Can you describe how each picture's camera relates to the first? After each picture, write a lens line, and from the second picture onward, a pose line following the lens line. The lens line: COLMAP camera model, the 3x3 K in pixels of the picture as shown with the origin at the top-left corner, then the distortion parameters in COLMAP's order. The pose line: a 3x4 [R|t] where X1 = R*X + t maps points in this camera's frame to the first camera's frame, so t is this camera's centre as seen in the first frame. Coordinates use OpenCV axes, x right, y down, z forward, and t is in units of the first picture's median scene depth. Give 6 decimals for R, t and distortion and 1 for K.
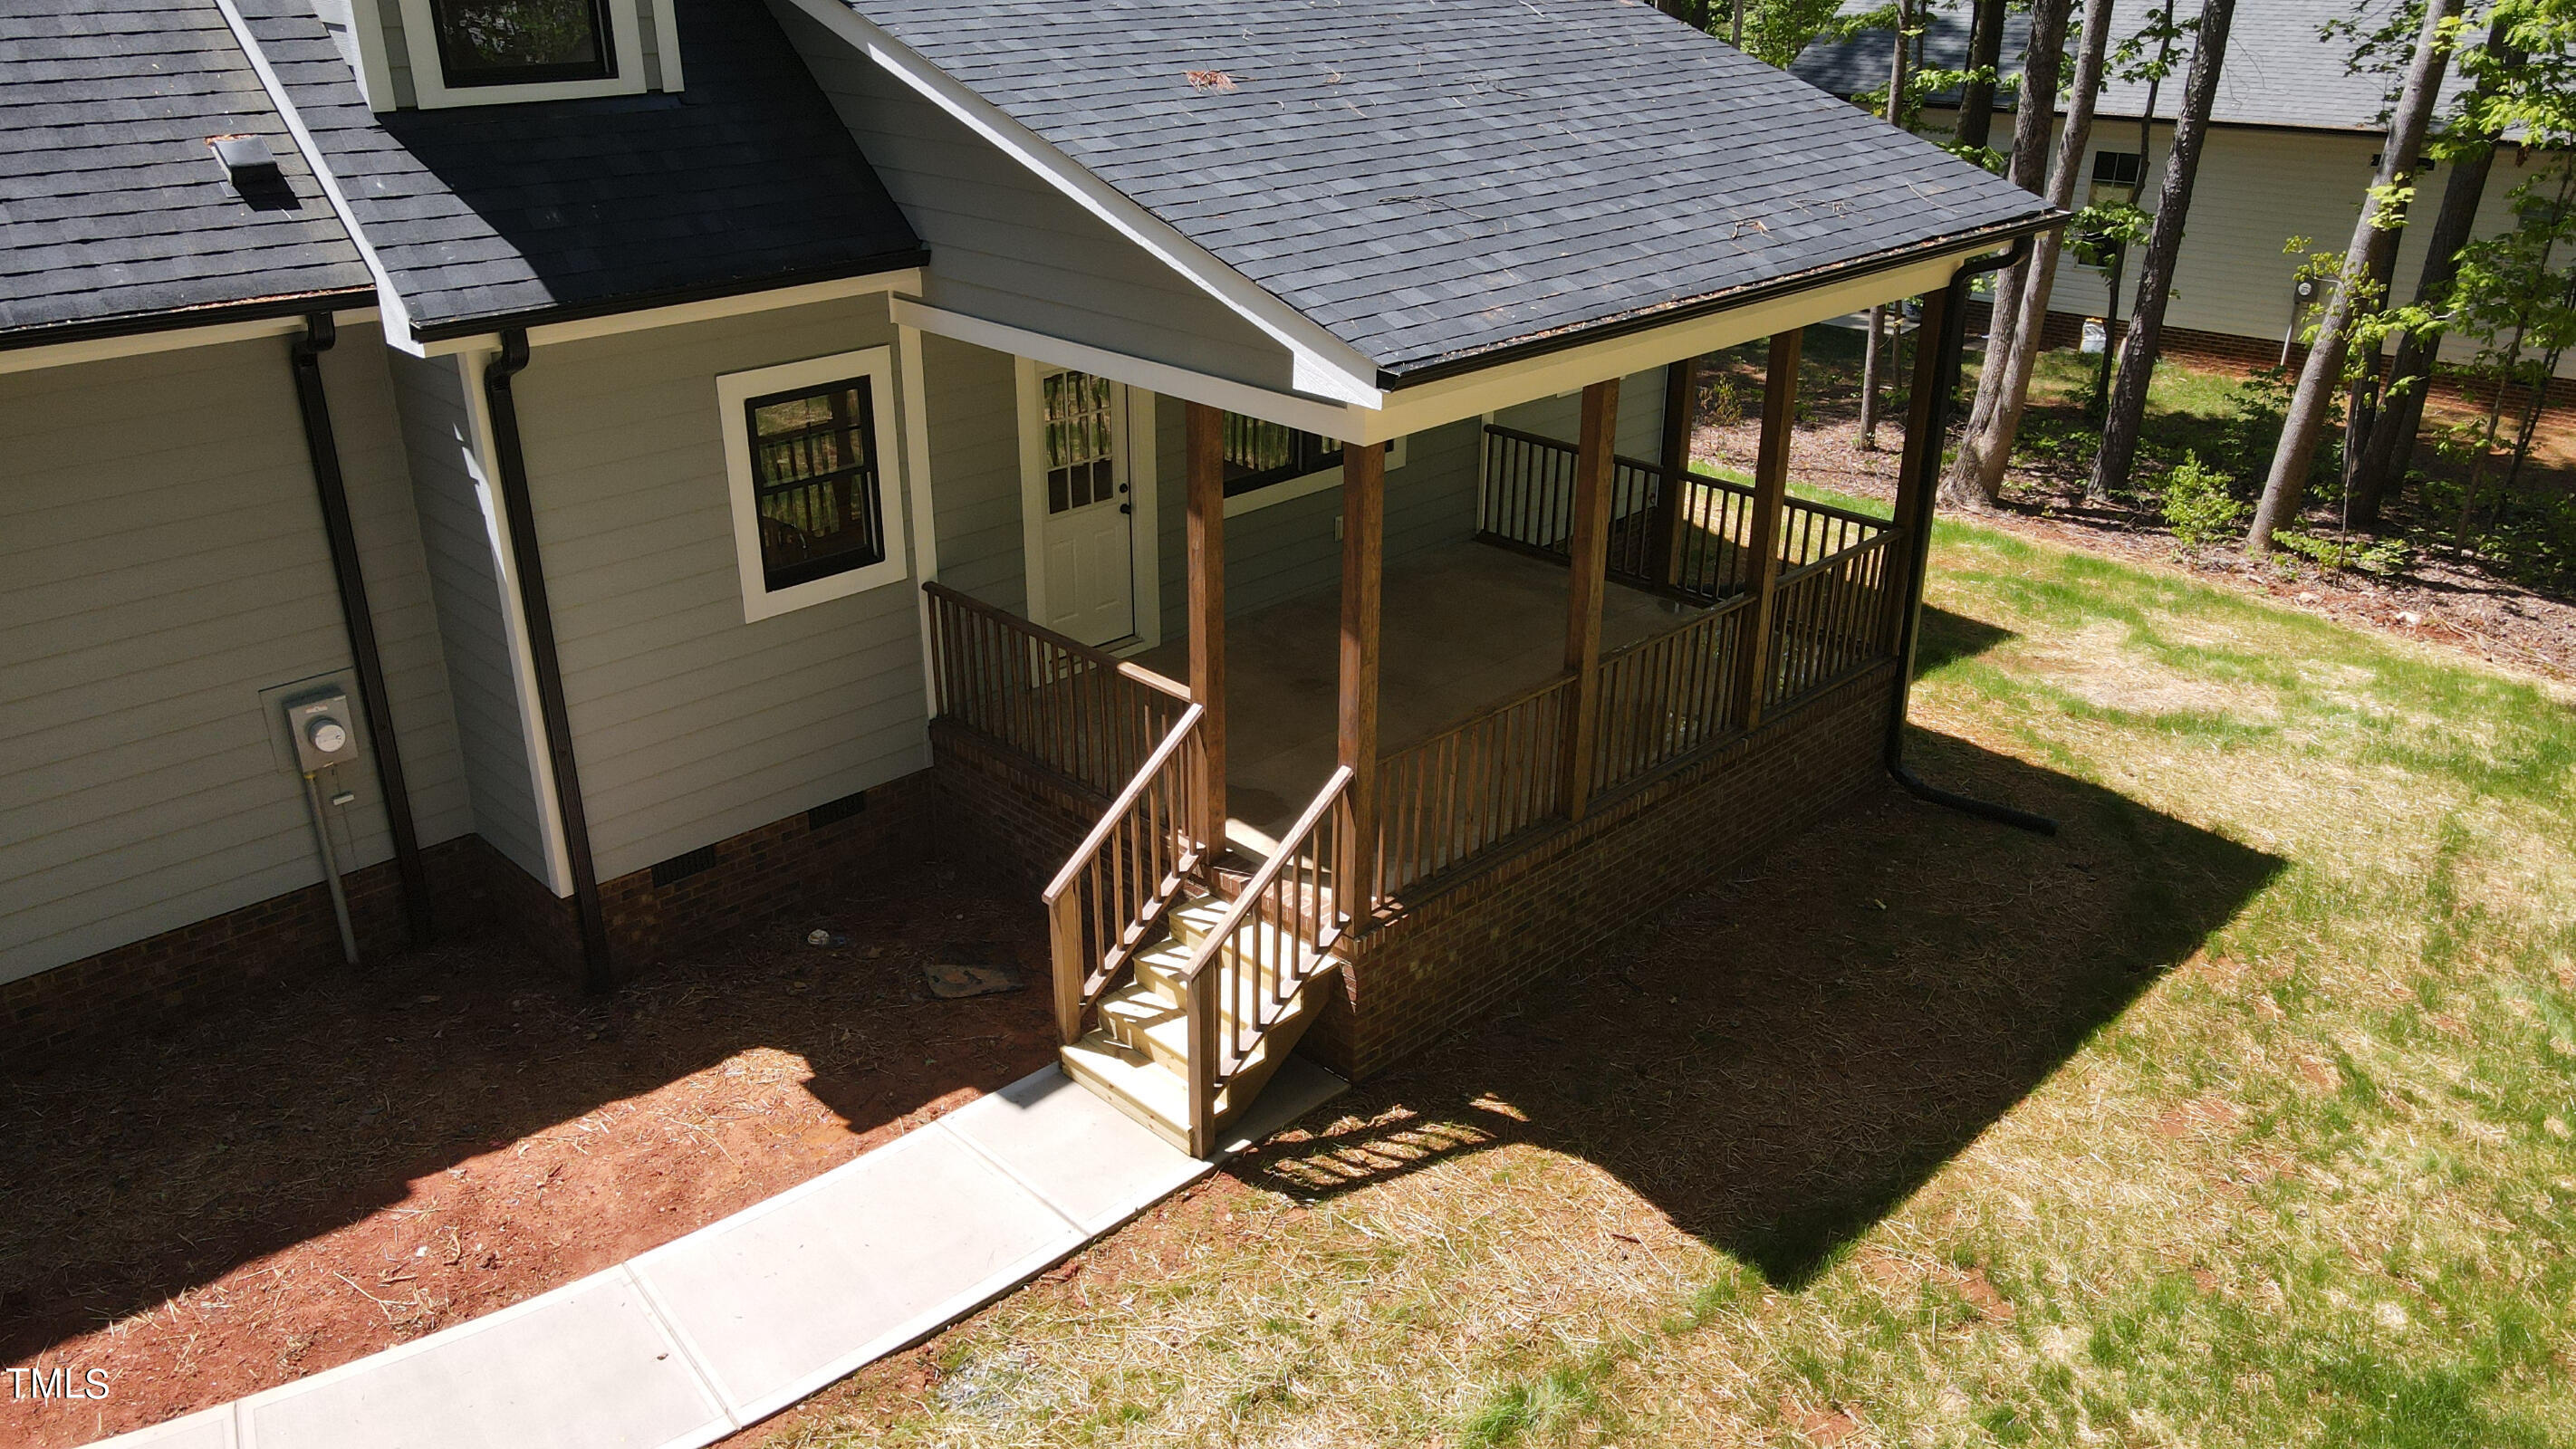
lens RADIAL K [[1892.6, 0, 1283.0], [0, 1892.6, 723.0], [0, 0, 1]] dist [-0.037146, 0.098601]
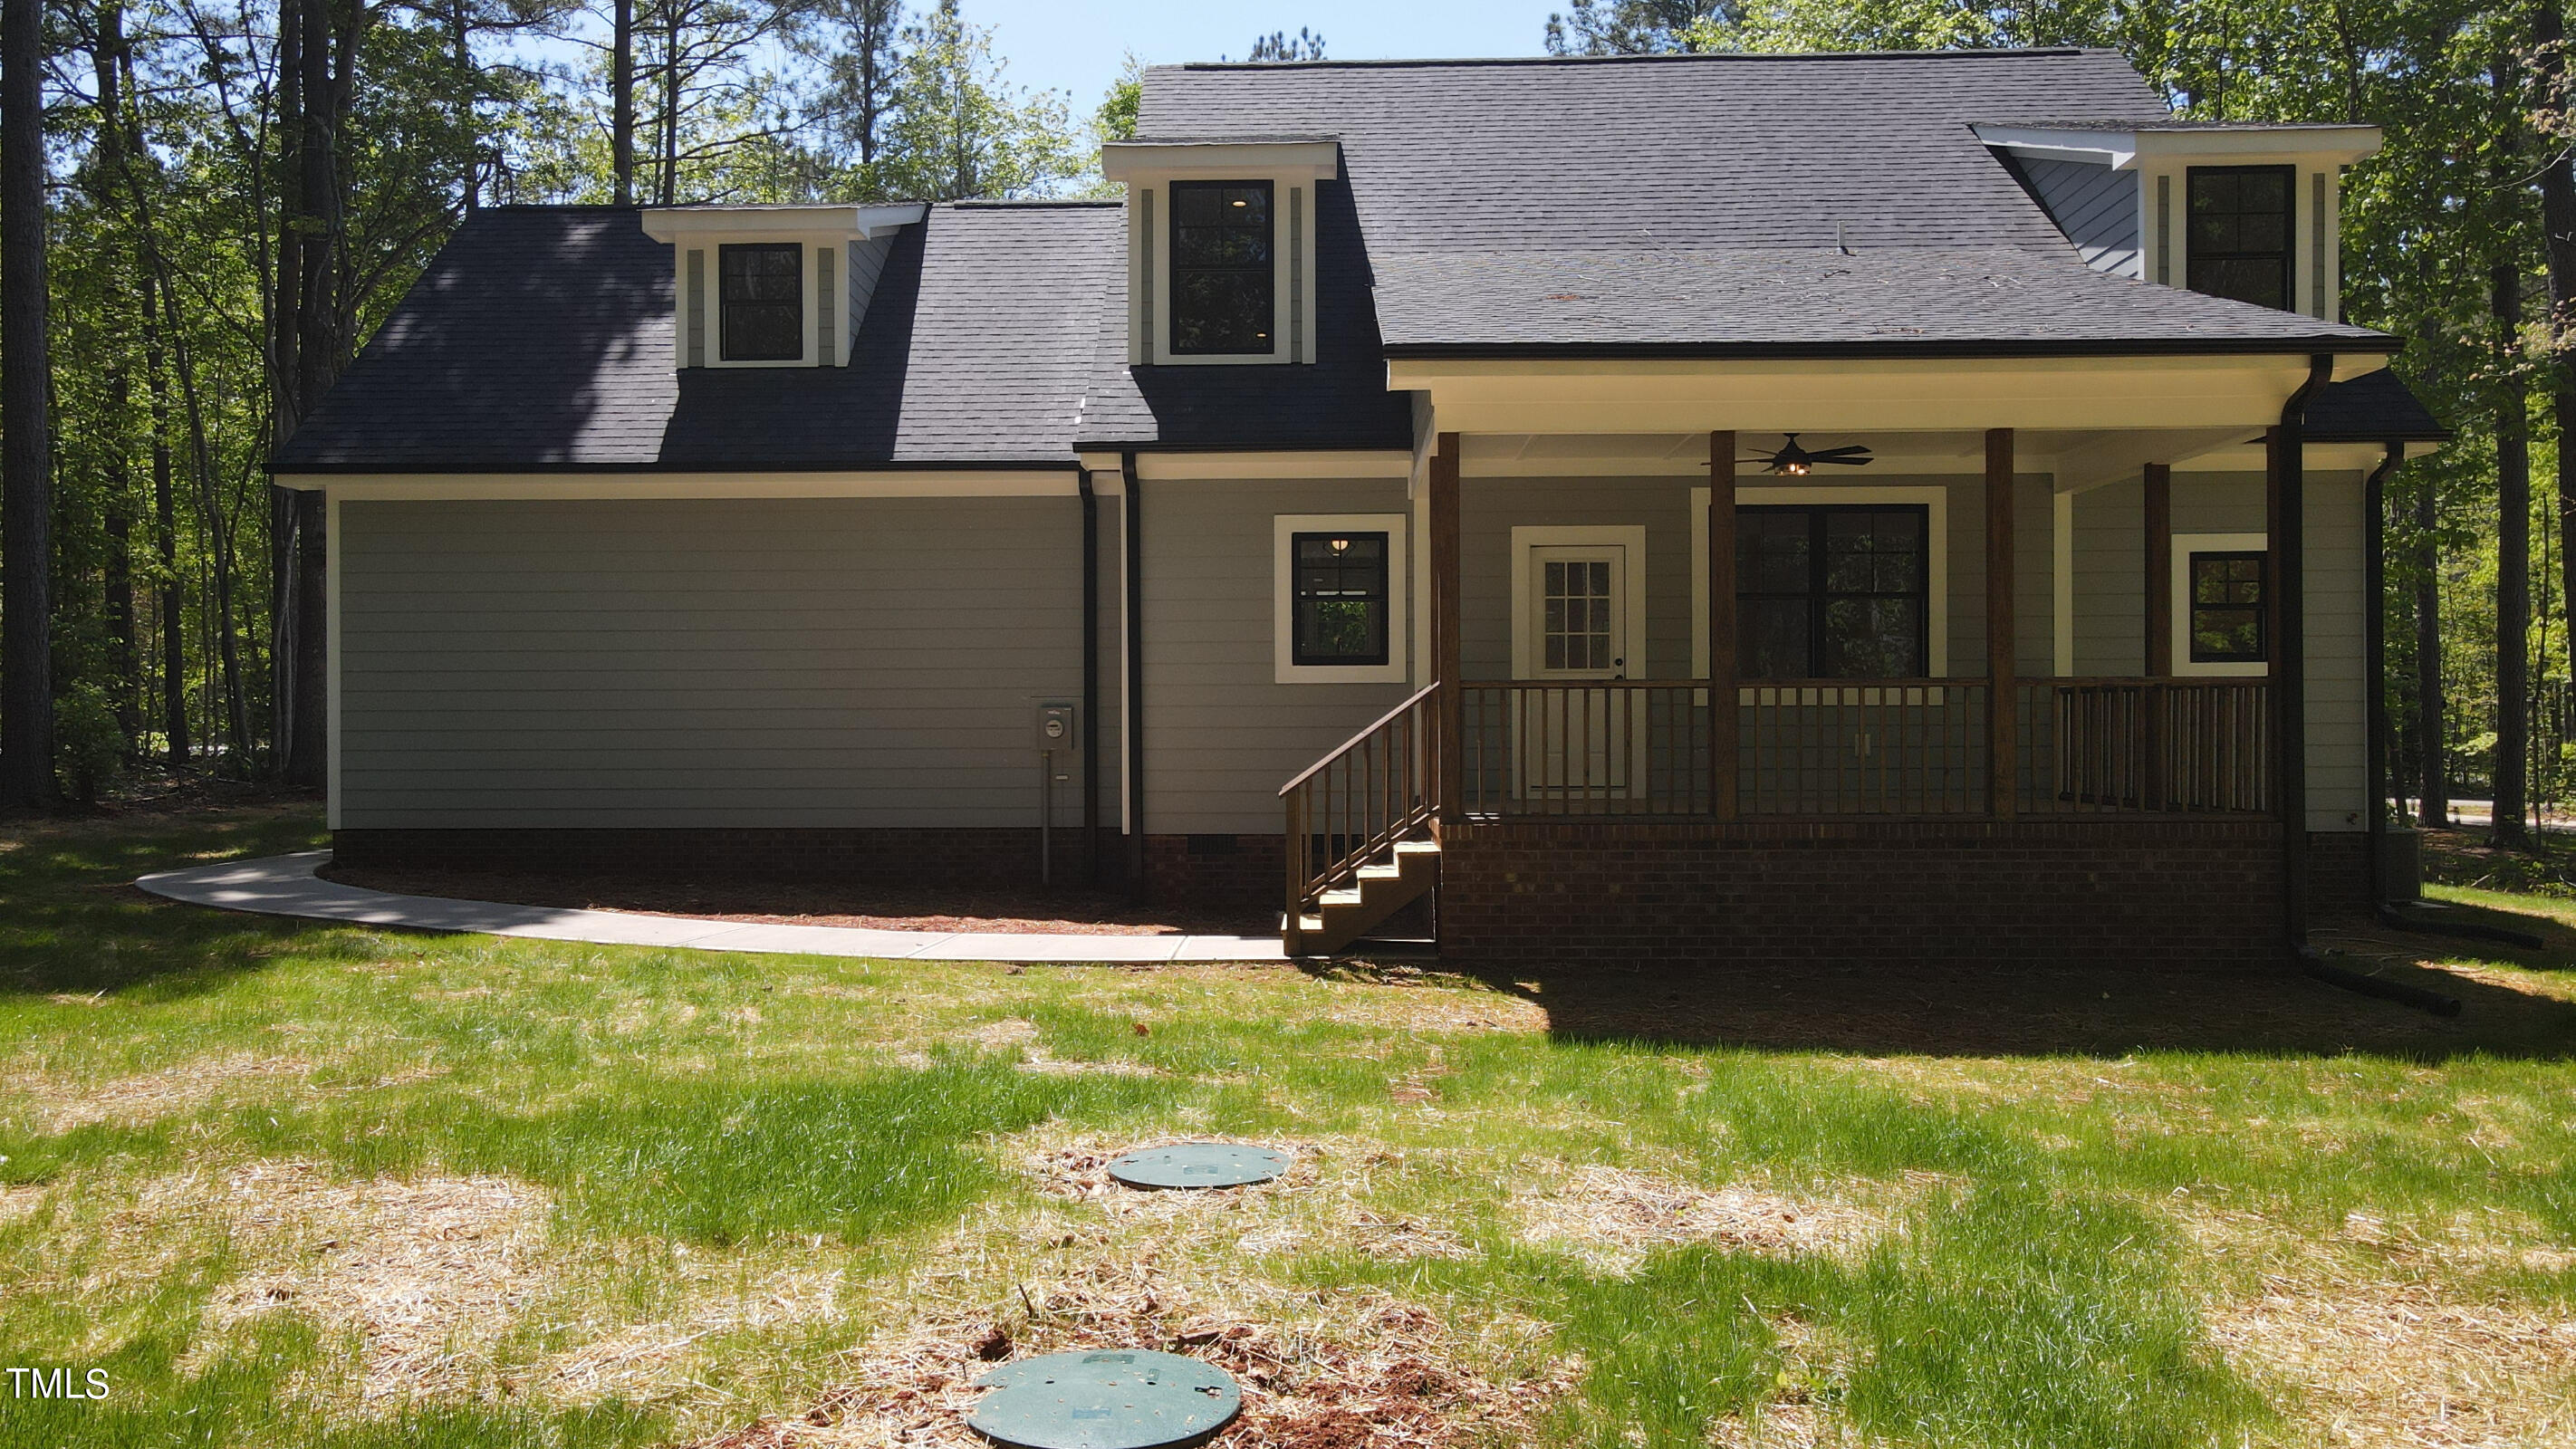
lens RADIAL K [[1893.1, 0, 1288.0], [0, 1893.1, 724.5], [0, 0, 1]] dist [-0.034684, 0.090127]
pose [[0.694660, -0.006595, -0.719308, 0.855801], [-0.285204, 0.915480, -0.283824, 0.428438], [0.660383, 0.402310, 0.634067, 0.080325]]
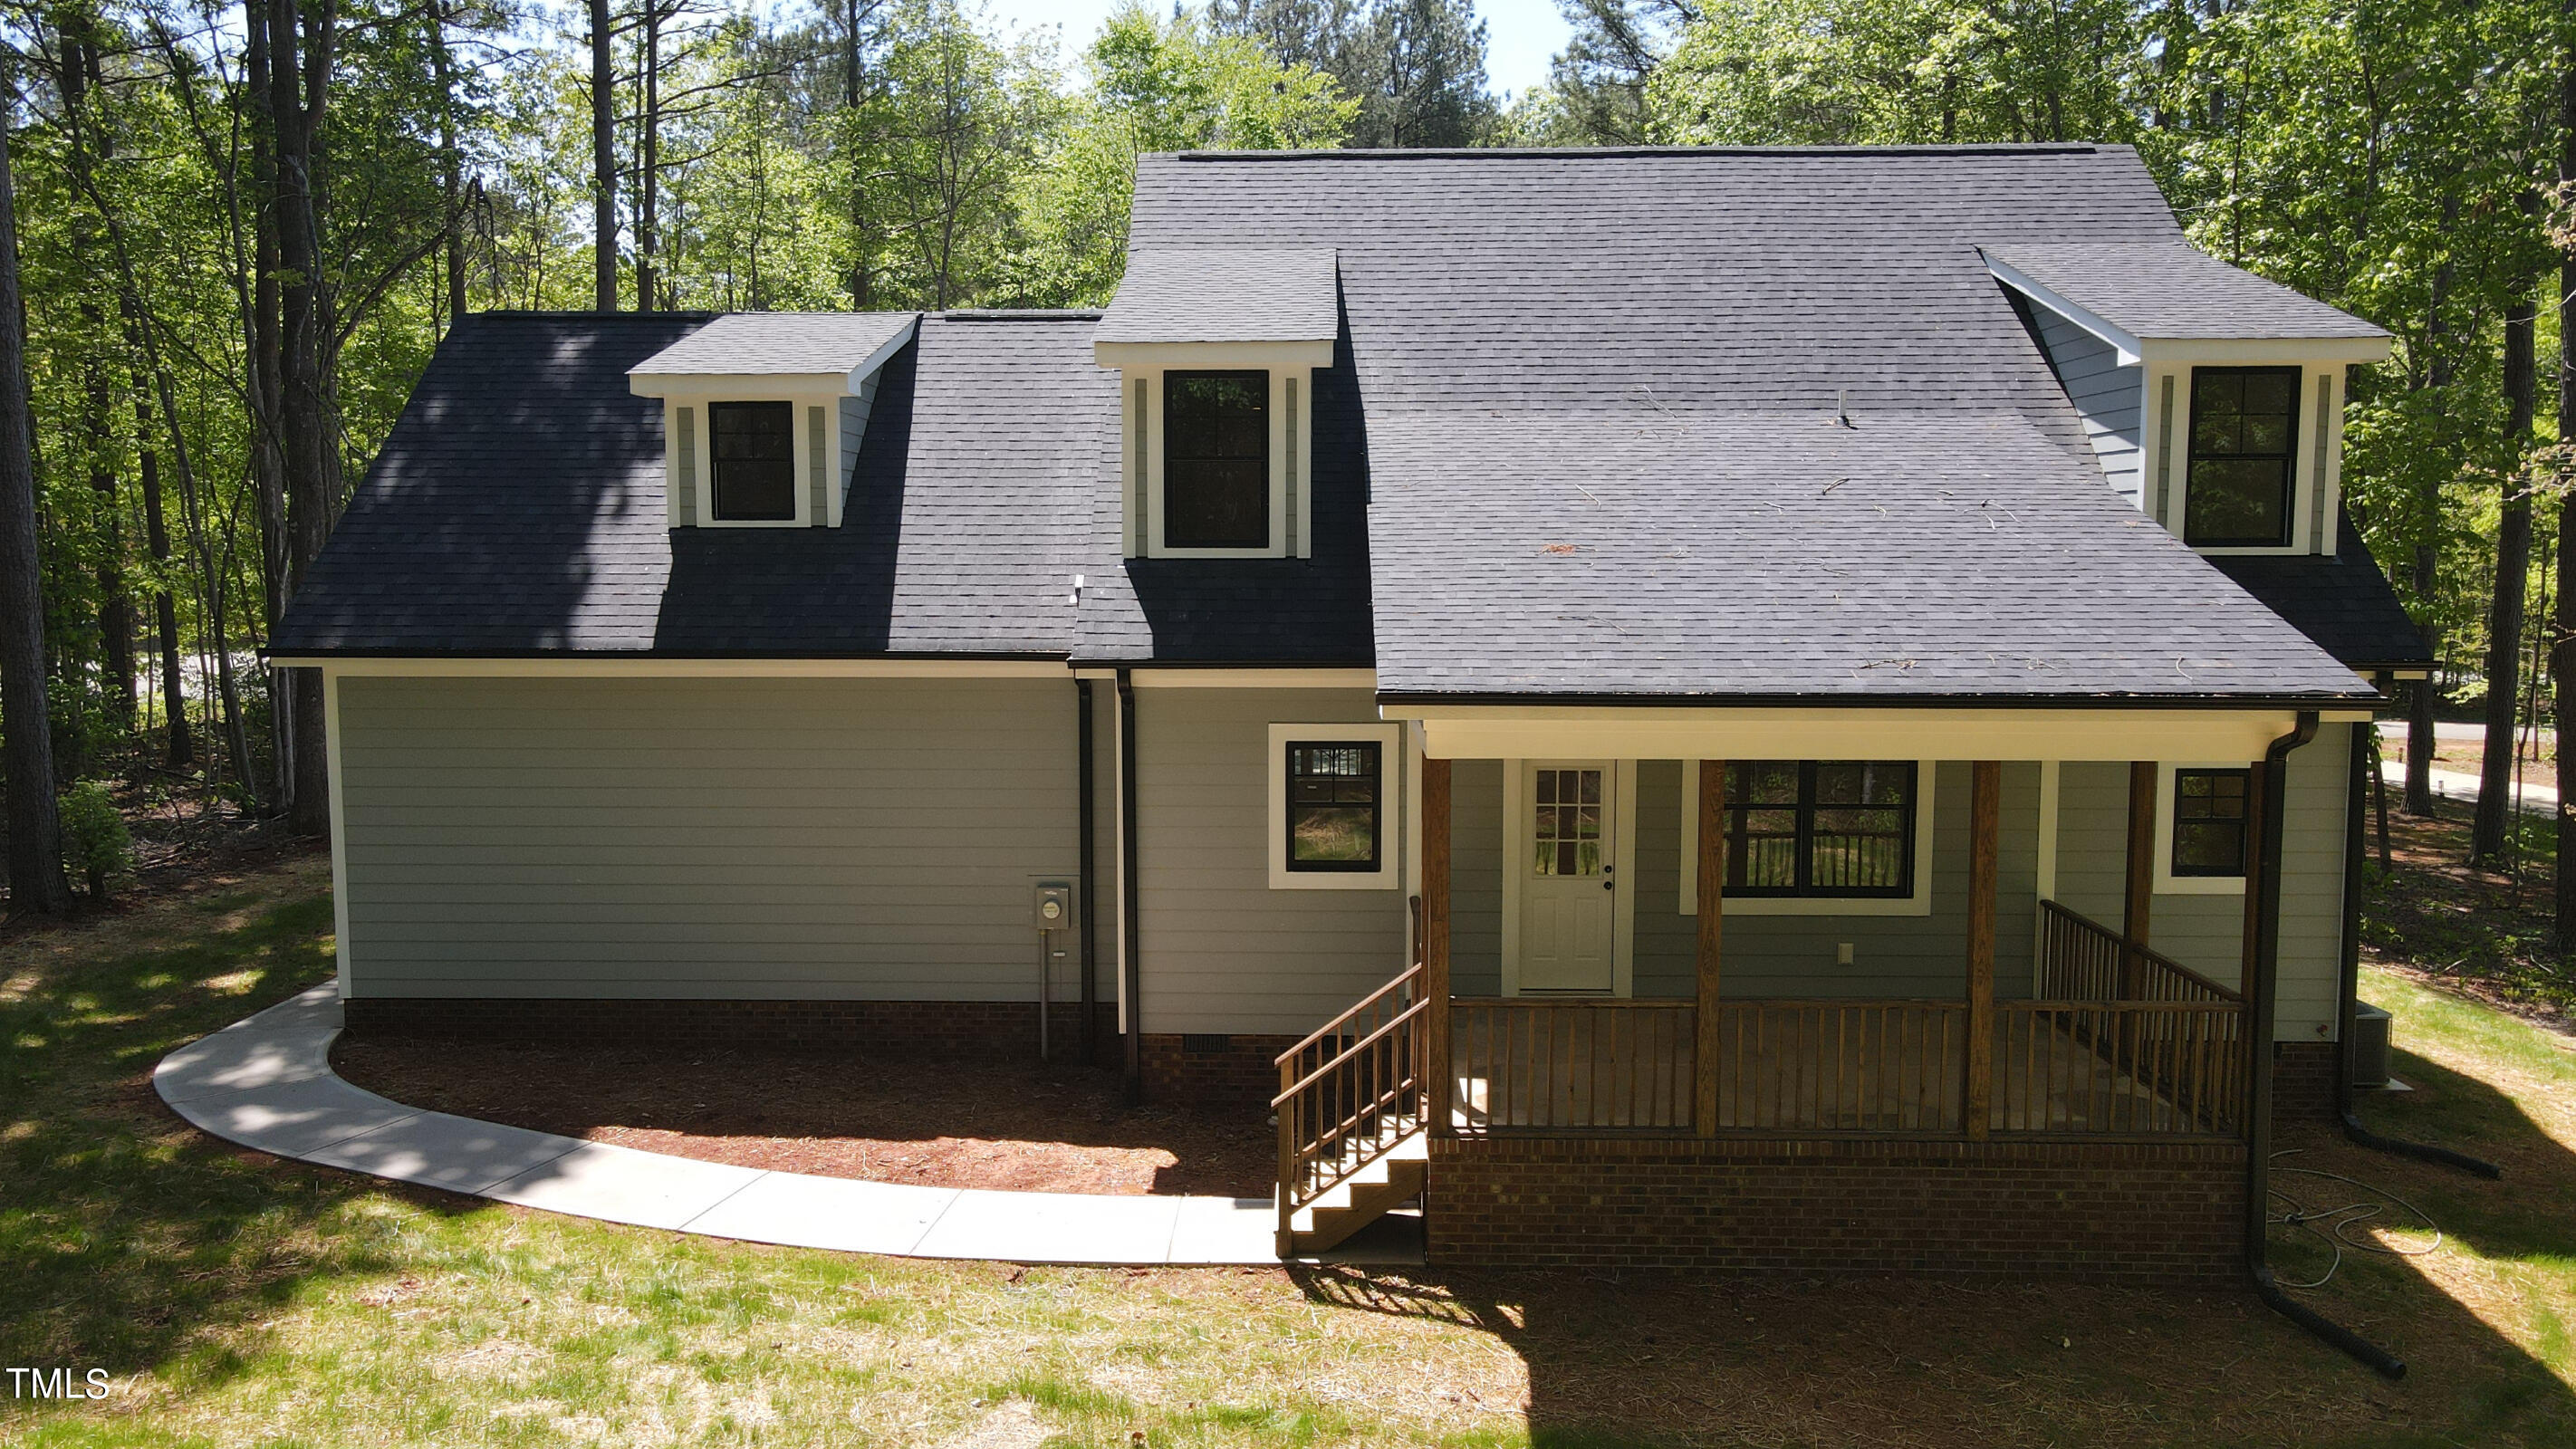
lens RADIAL K [[1892.6, 0, 1283.0], [0, 1892.6, 723.0], [0, 0, 1]] dist [-0.037146, 0.098601]
pose [[0.694556, 0.065036, -0.716493, 0.859601], [-0.289129, 0.937175, -0.195209, 0.123977], [0.658784, 0.342743, 0.669724, -0.054493]]
